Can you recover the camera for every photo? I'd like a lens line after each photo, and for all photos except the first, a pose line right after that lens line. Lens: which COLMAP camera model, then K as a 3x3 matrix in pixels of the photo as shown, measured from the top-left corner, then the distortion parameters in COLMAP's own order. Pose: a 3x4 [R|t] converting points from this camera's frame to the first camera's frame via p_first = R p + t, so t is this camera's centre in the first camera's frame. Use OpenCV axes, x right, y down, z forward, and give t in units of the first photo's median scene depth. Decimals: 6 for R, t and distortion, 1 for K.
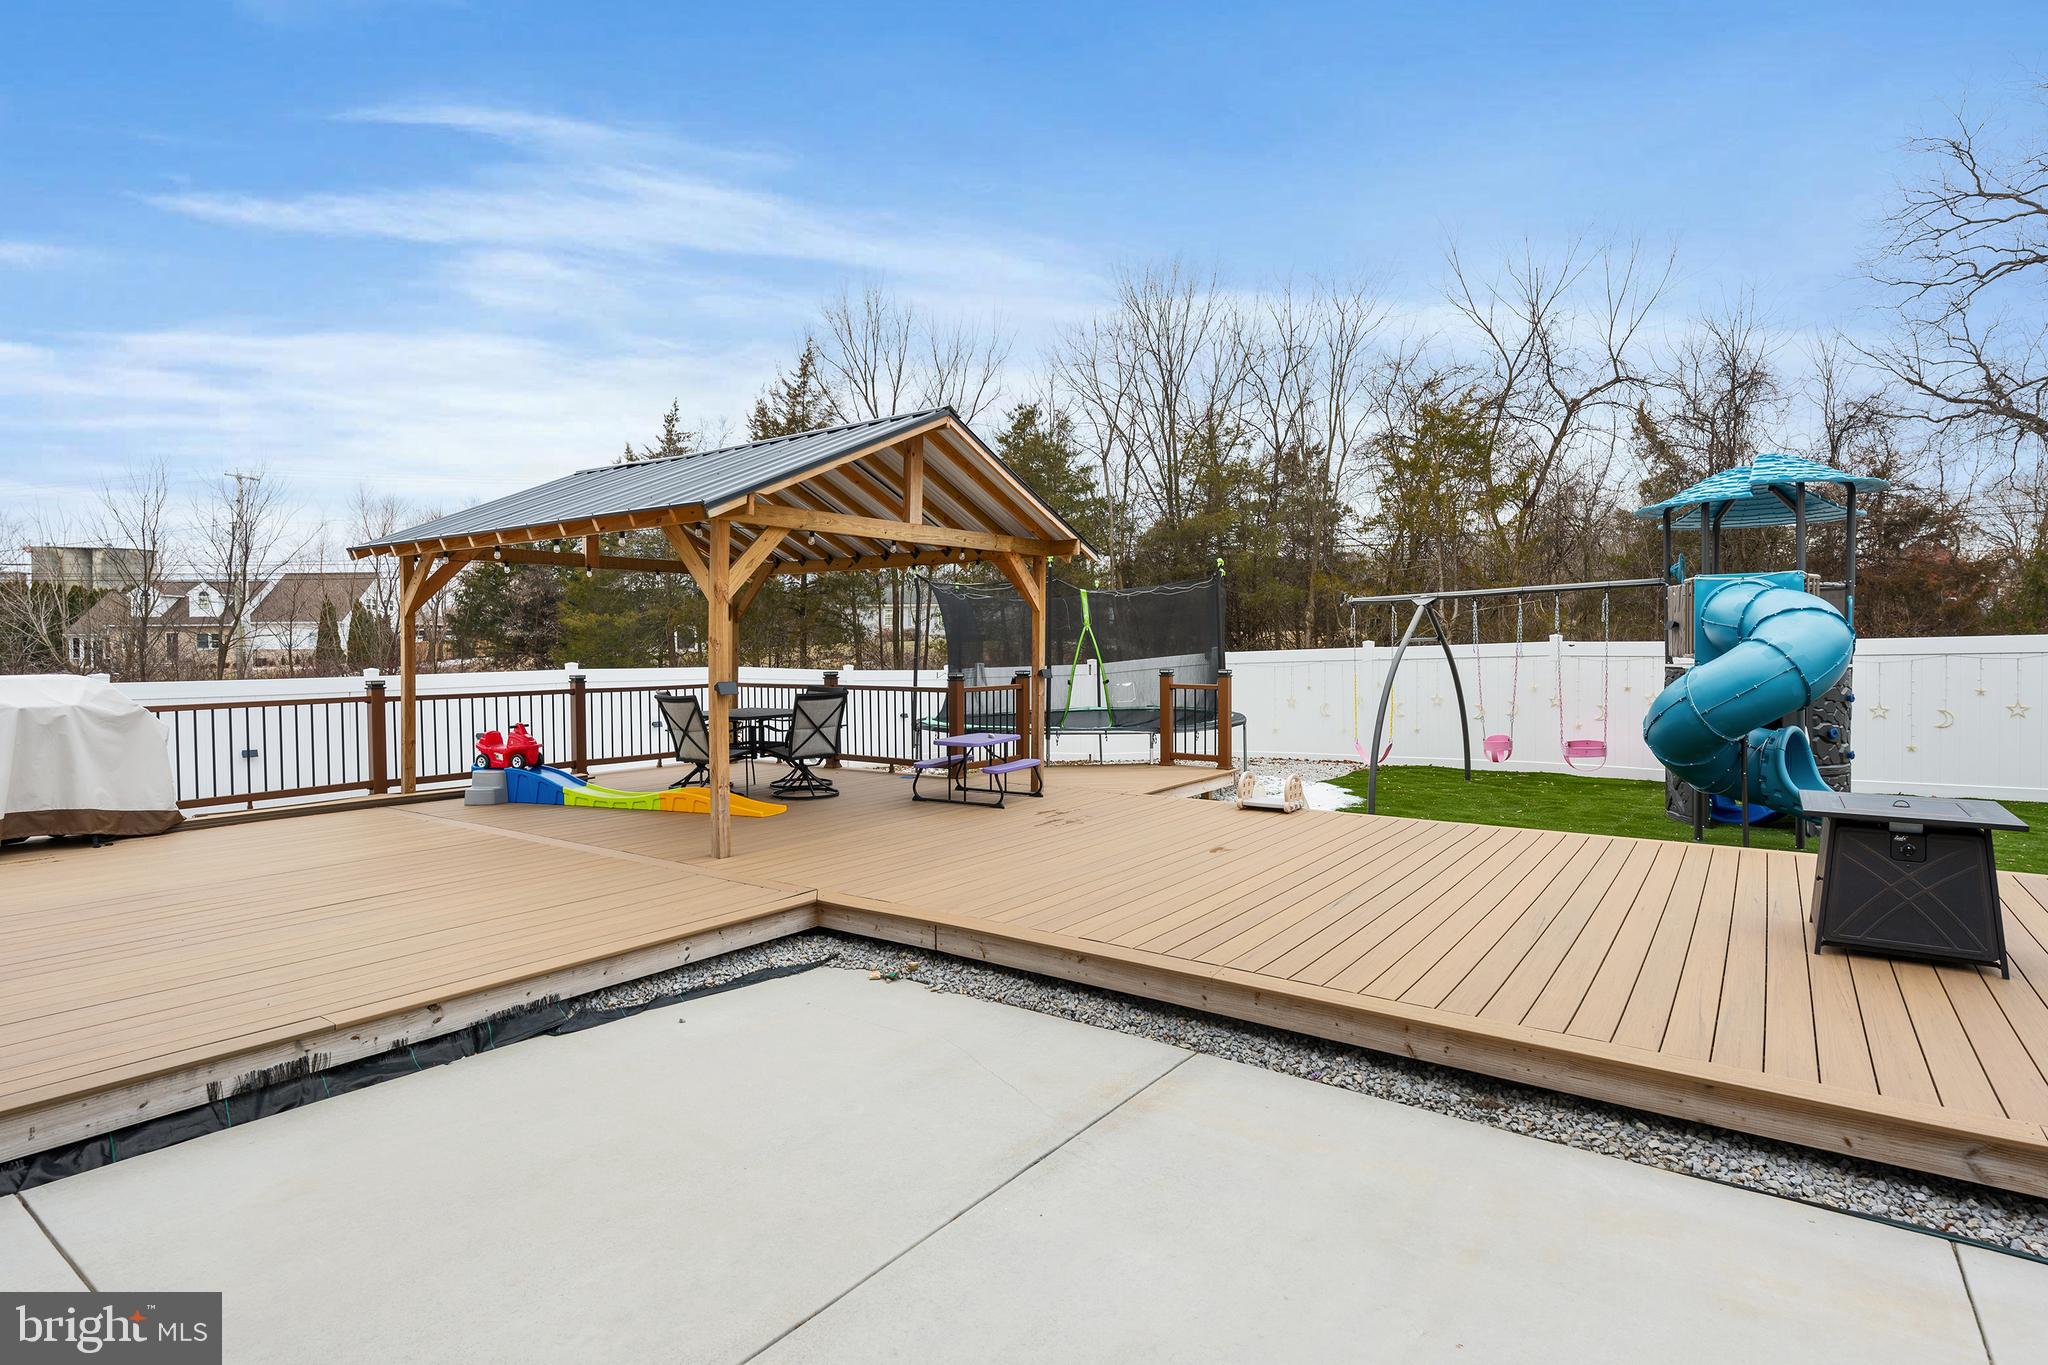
lens RADIAL K [[1040.5, 0, 1014.6], [0, 1040.5, 669.0], [0, 0, 1]] dist [-0.011741, -0.000687]
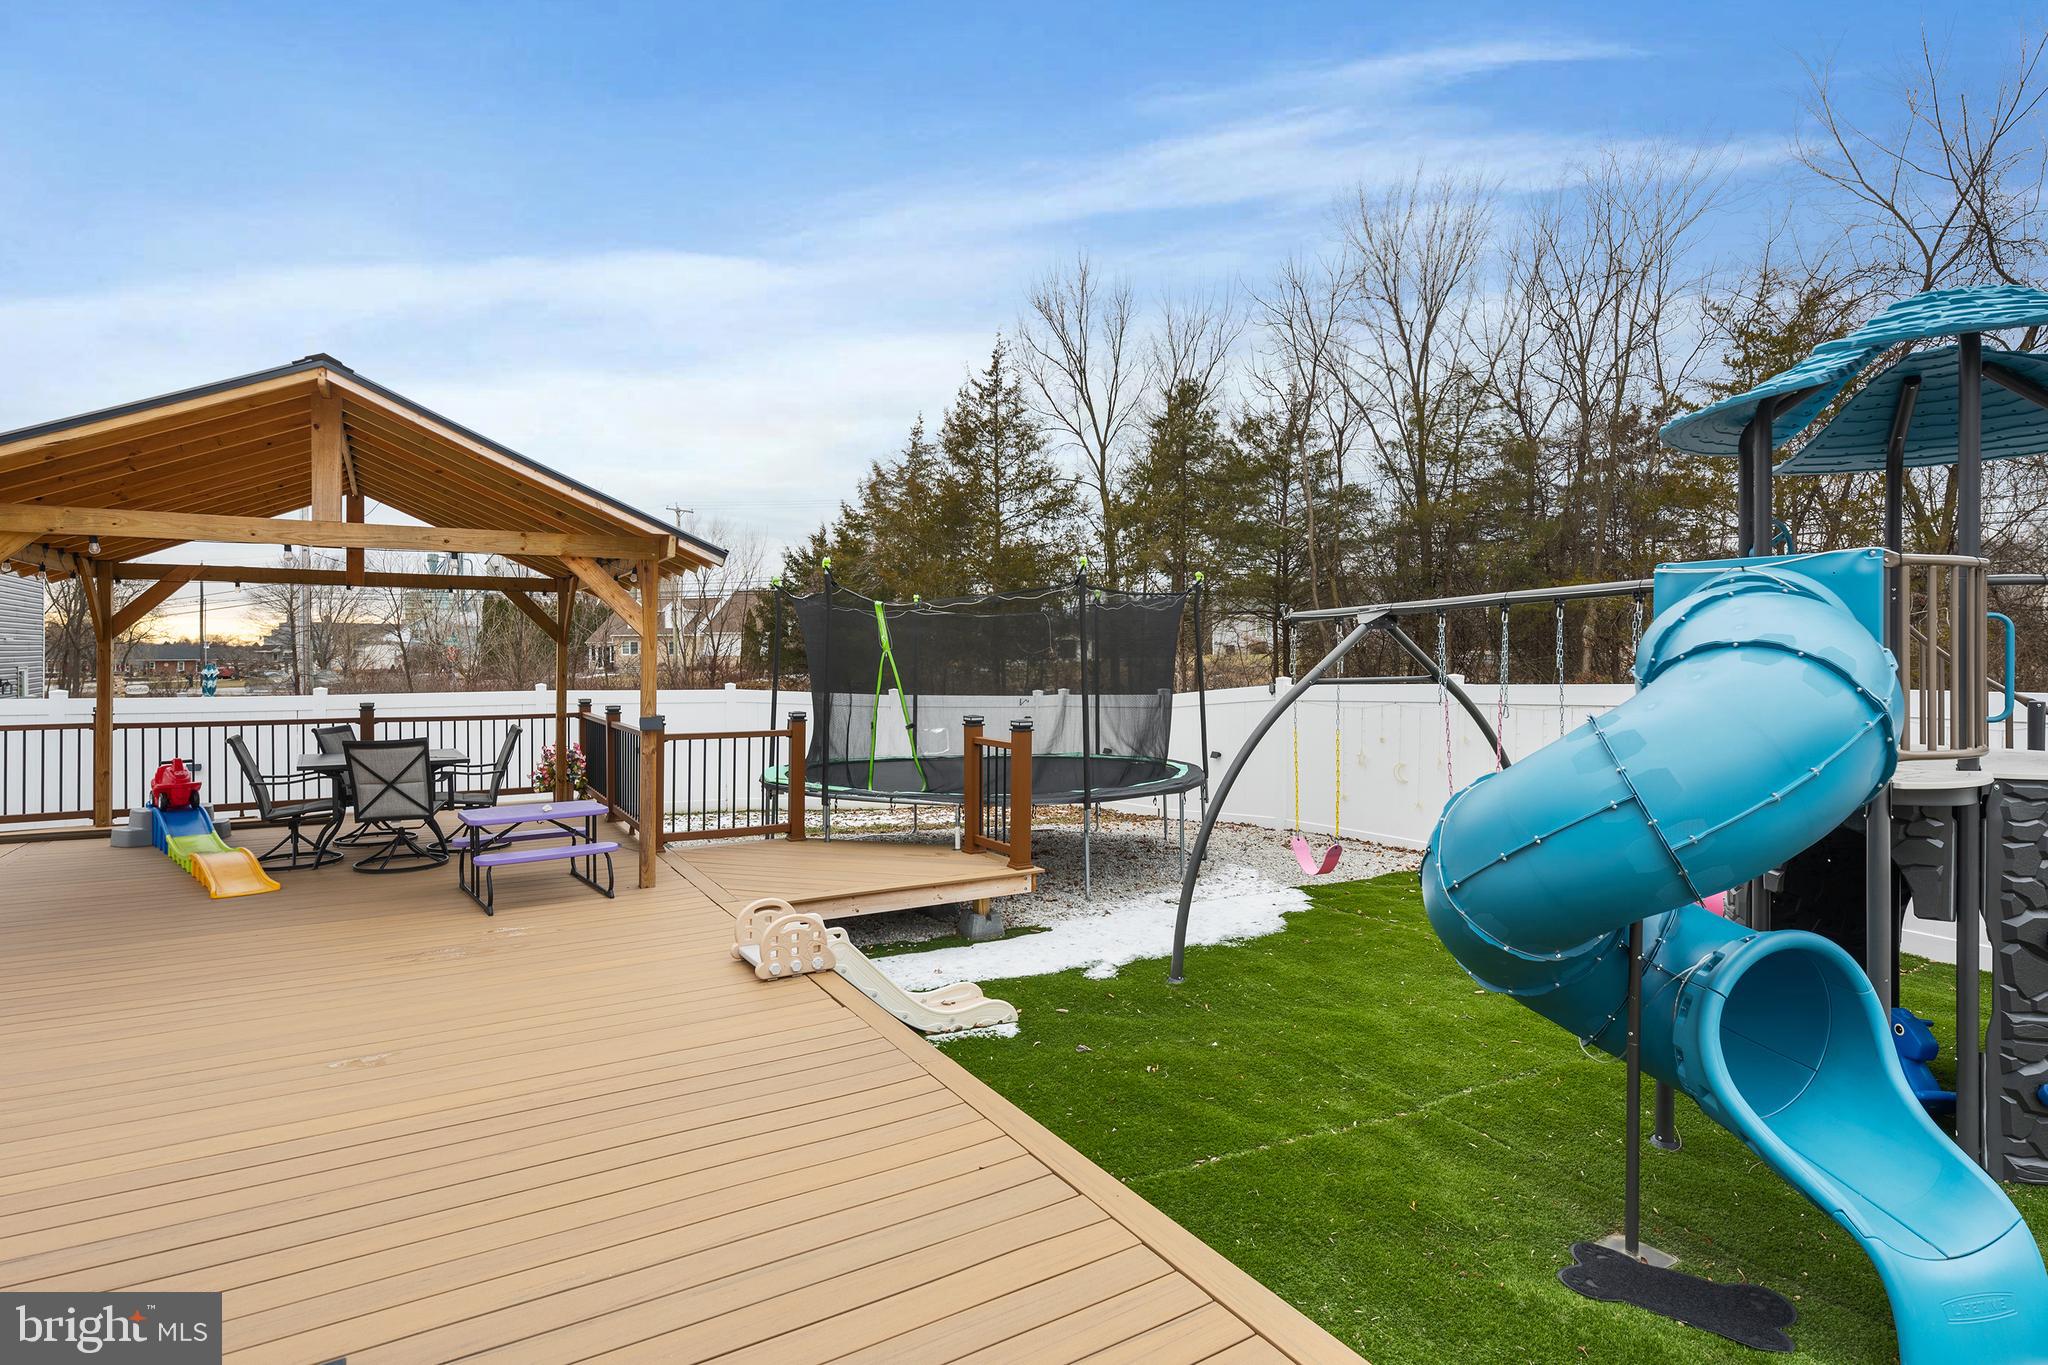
lens RADIAL K [[1040.5, 0, 1021.0], [0, 1040.5, 672.9], [0, 0, 1]] dist [-0.011741, -0.000687]
pose [[0.918644, 0.015395, -0.394786, 0.466349], [-0.017760, 0.999840, -0.002335, -0.028443], [0.394686, 0.009156, 0.918770, 0.377179]]
